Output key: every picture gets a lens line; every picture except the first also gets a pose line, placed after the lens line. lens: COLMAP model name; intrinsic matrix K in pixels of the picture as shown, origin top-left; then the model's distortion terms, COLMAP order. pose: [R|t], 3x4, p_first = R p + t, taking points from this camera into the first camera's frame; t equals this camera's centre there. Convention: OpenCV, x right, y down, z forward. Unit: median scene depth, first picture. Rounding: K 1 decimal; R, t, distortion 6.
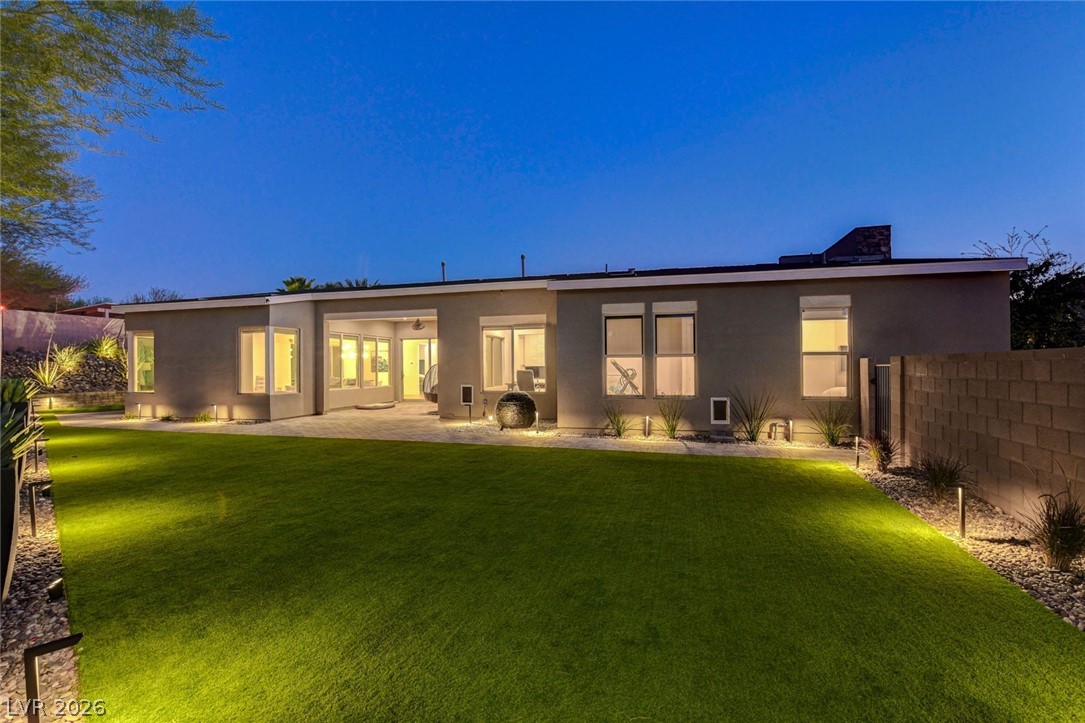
lens RADIAL K [[496.8, 0, 540.6], [0, 496.8, 367.3], [0, 0, 1]] dist [-0.022000, 0.004514]
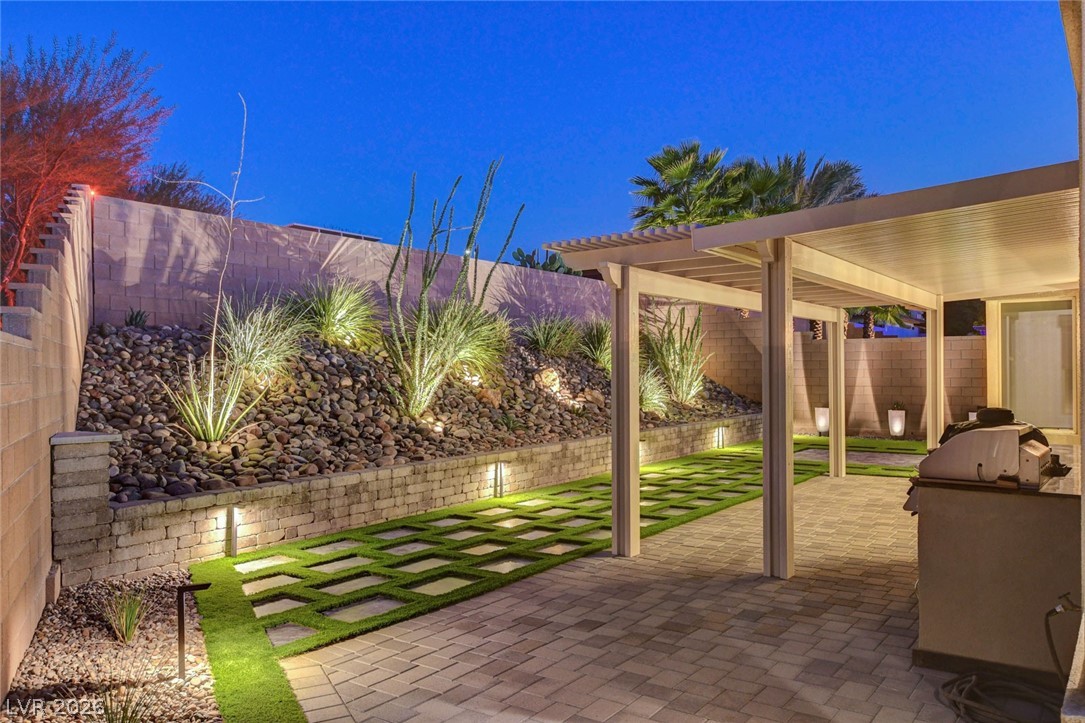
lens RADIAL K [[806.5, 0, 540.0], [0, 806.5, 364.4], [0, 0, 1]] dist [0.003794, 0.007206]
pose [[0.935949, 0.001175, -0.352133, -0.861558], [-0.002930, 0.999986, -0.004451, -0.007588], [0.352123, 0.005198, 0.935939, 0.813876]]
